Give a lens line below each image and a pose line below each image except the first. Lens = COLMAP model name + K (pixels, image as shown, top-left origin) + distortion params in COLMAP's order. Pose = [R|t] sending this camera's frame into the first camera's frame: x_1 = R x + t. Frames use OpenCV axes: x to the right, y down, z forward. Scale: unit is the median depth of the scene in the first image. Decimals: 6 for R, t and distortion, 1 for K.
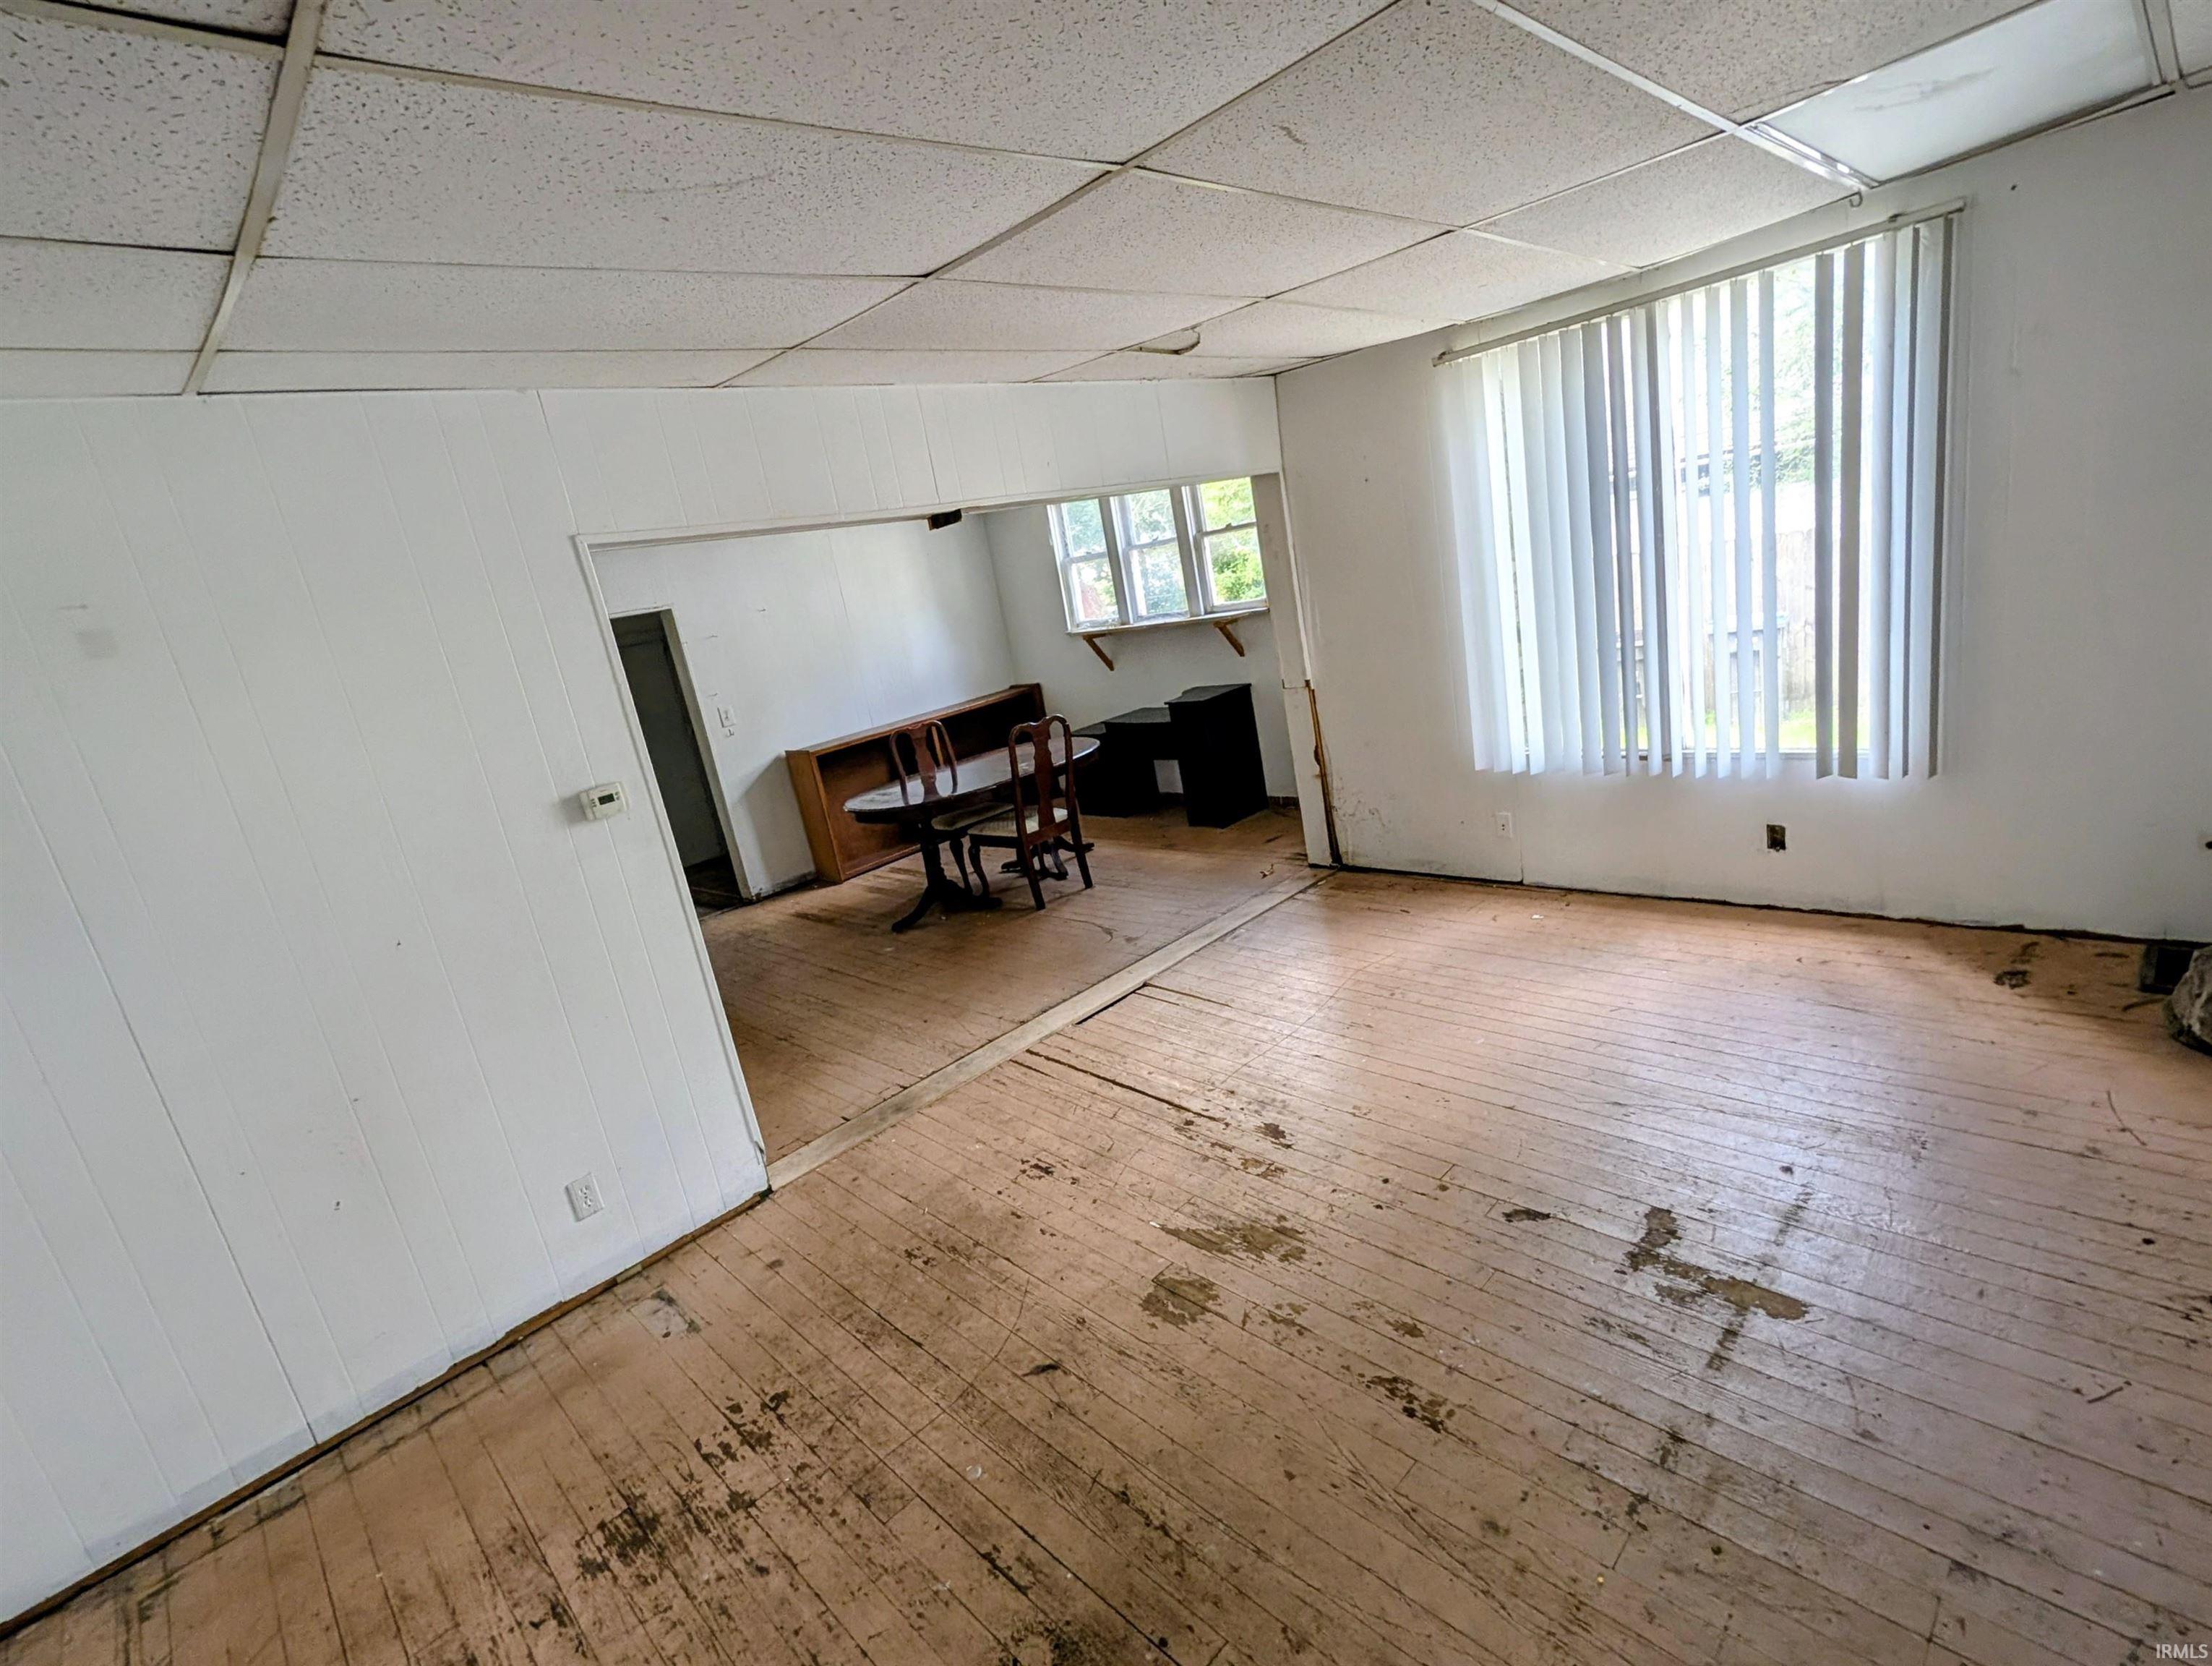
lens RADIAL K [[1030.4, 0, 1101.8], [0, 1030.4, 832.2], [0, 0, 1]] dist [0.000443, -0.000076]
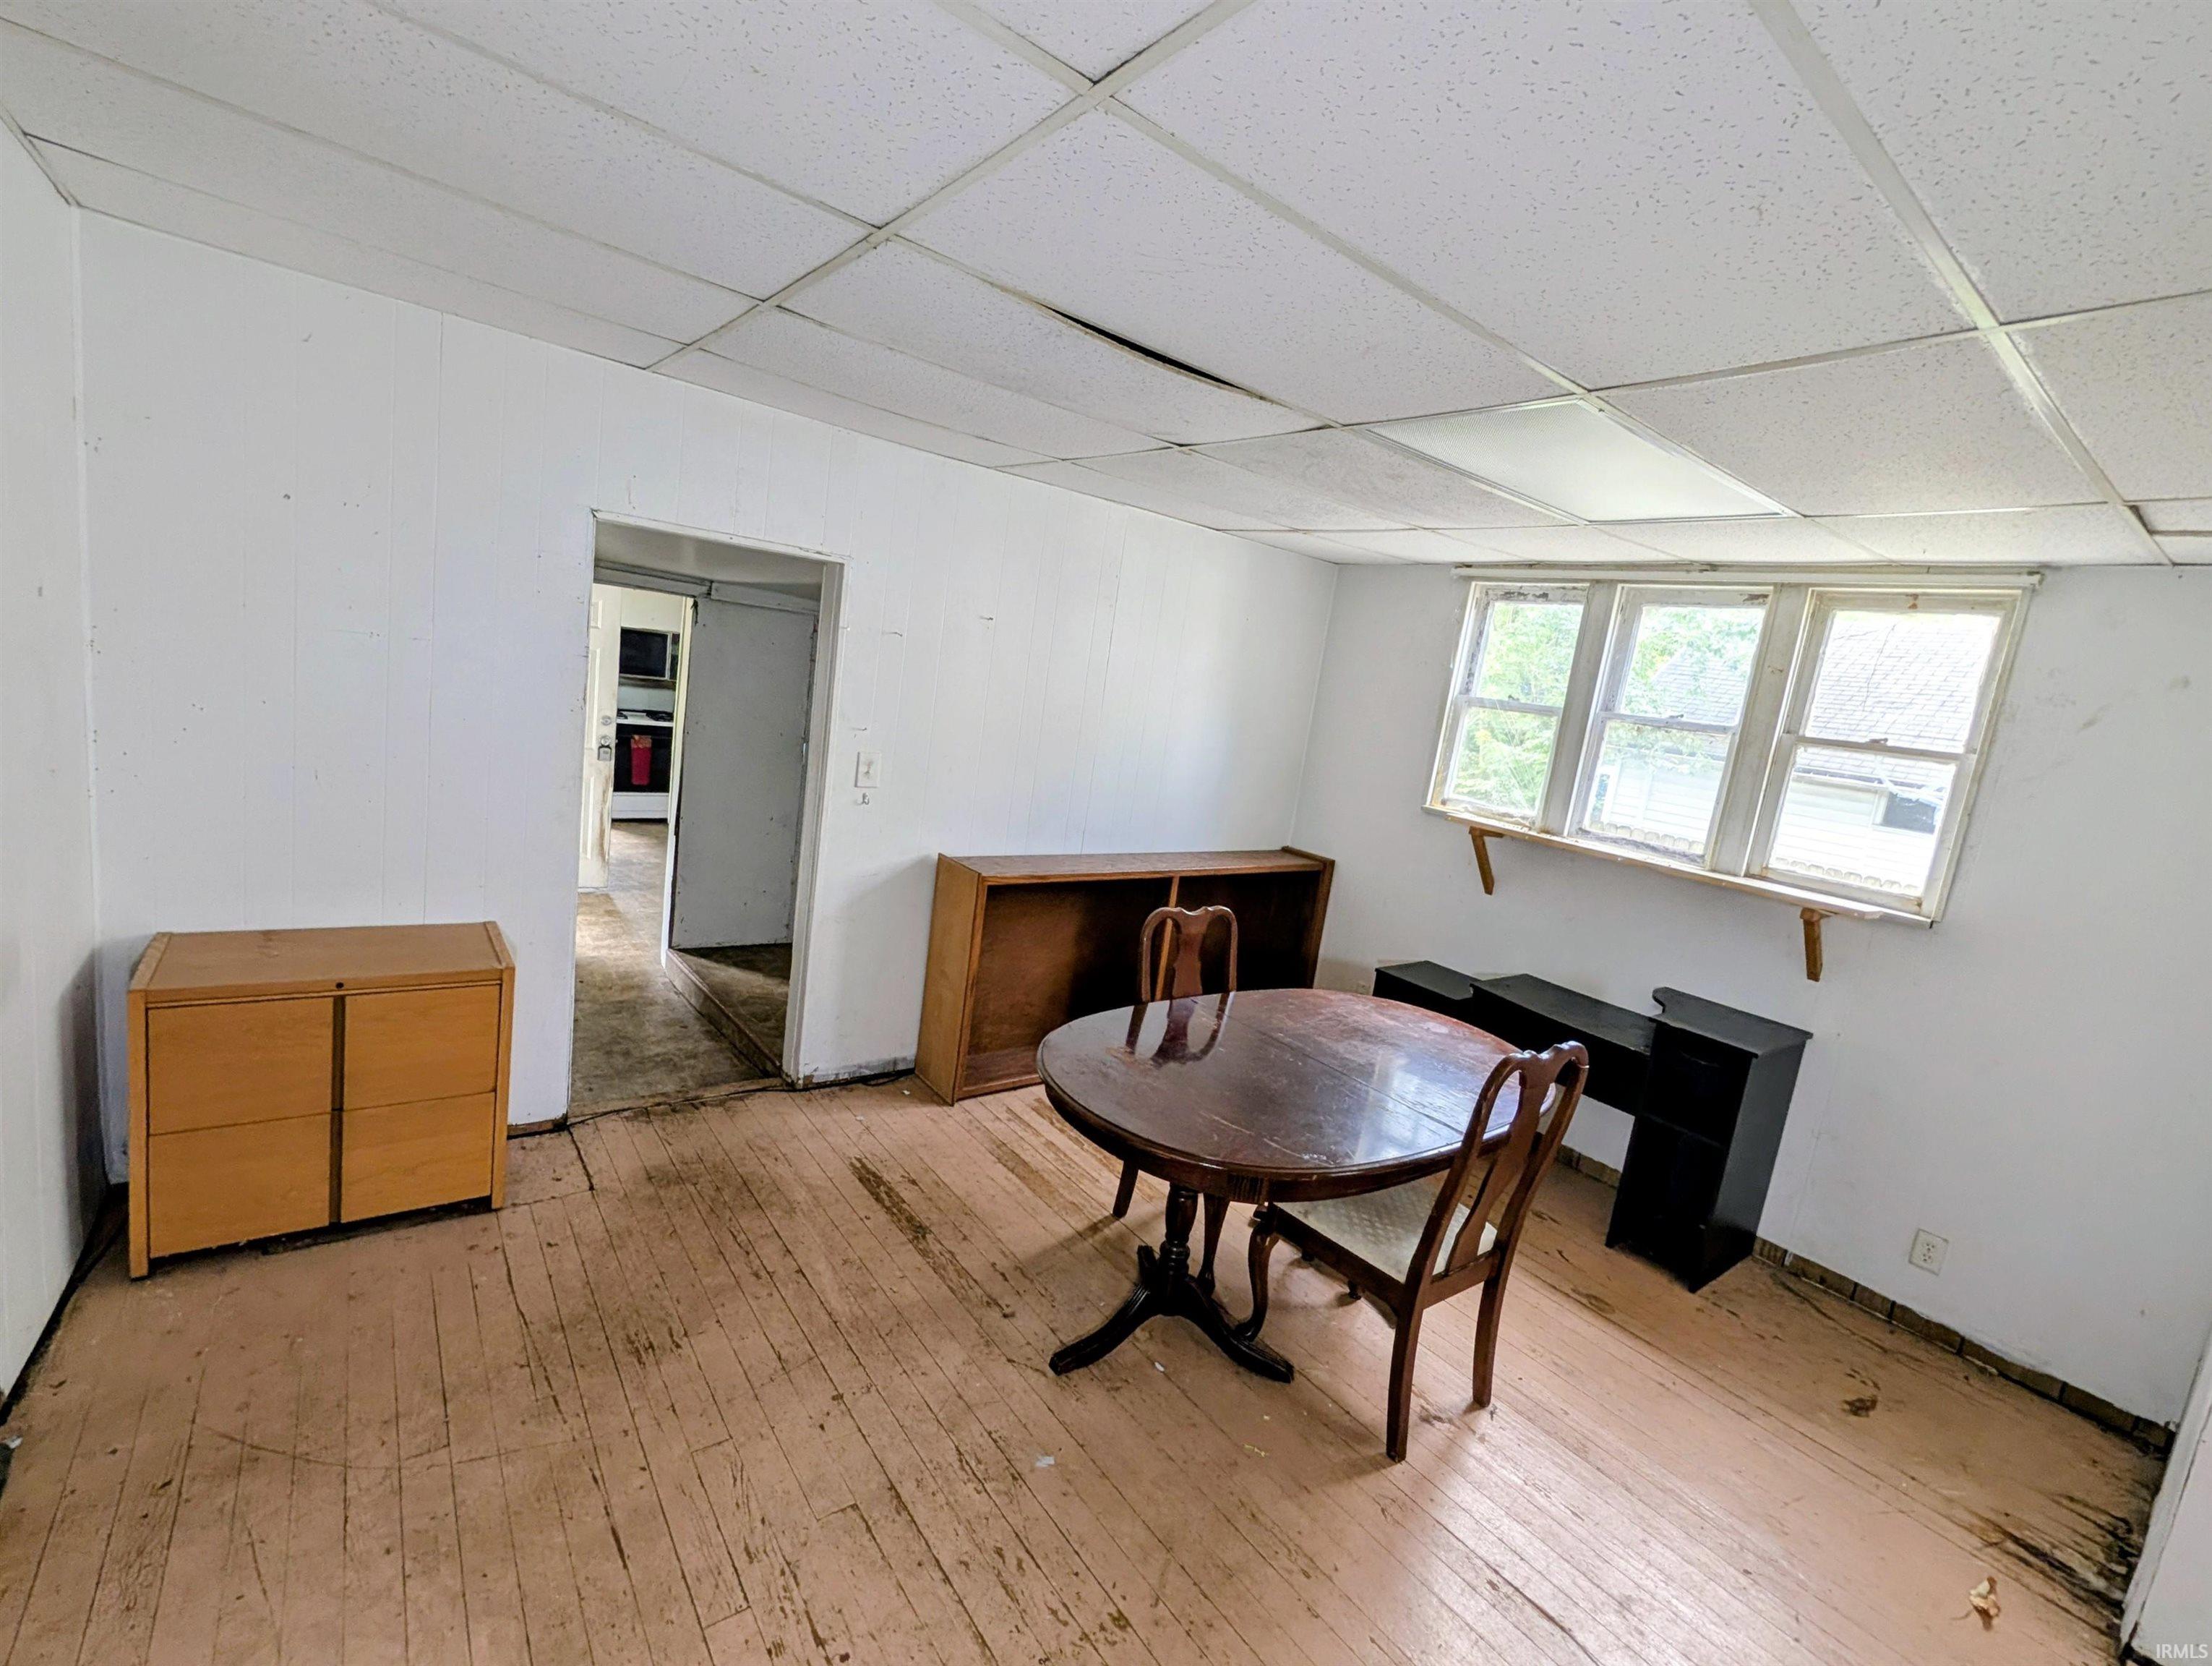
lens RADIAL K [[980.8, 0, 1098.8], [0, 980.8, 833.6], [0, 0, 1]] dist [0.000188, -0.000089]
pose [[0.941945, 0.326574, -0.078029, -0.421164], [-0.332030, 0.940536, -0.071753, -0.183334], [0.049957, 0.093496, 0.994366, 1.041472]]
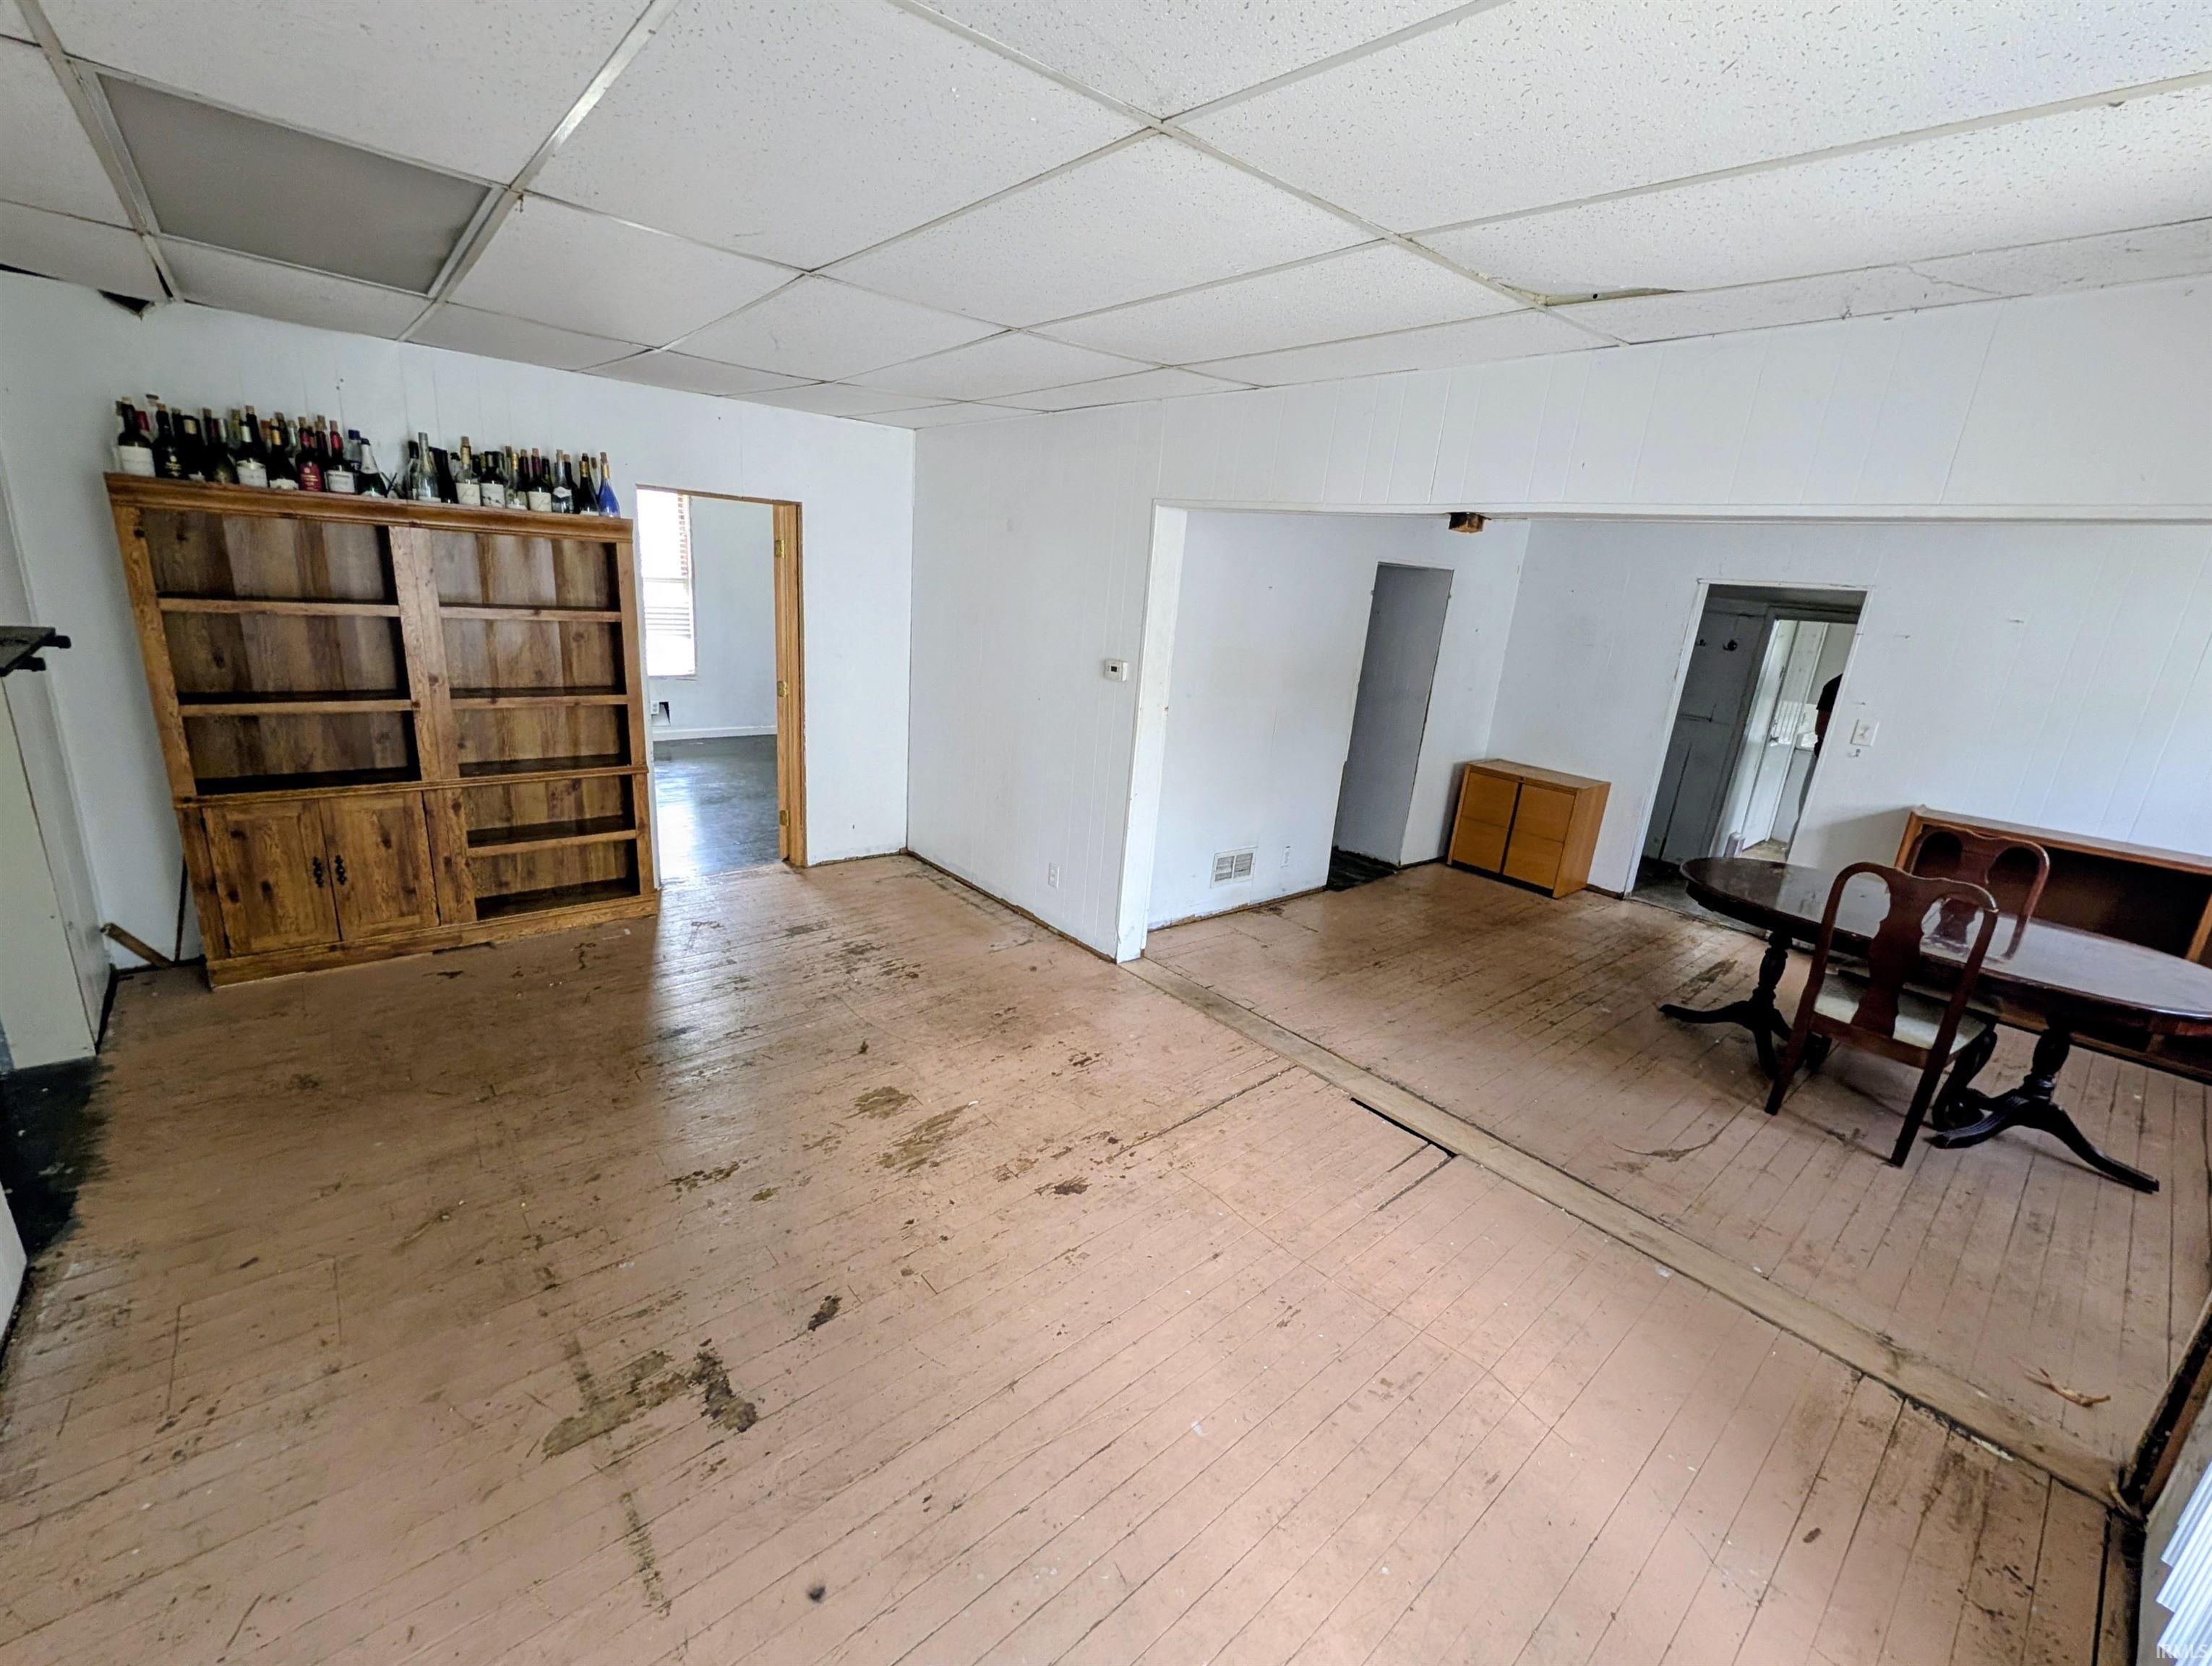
lens RADIAL K [[914.7, 0, 1095.9], [0, 914.7, 834.3], [0, 0, 1]] dist [-0.000087, 0.000248]
pose [[-0.078307, 0.436336, -0.896370, 0.813088], [-0.305273, 0.845444, 0.438215, -0.389148], [0.949040, 0.307953, 0.066998, 0.879968]]
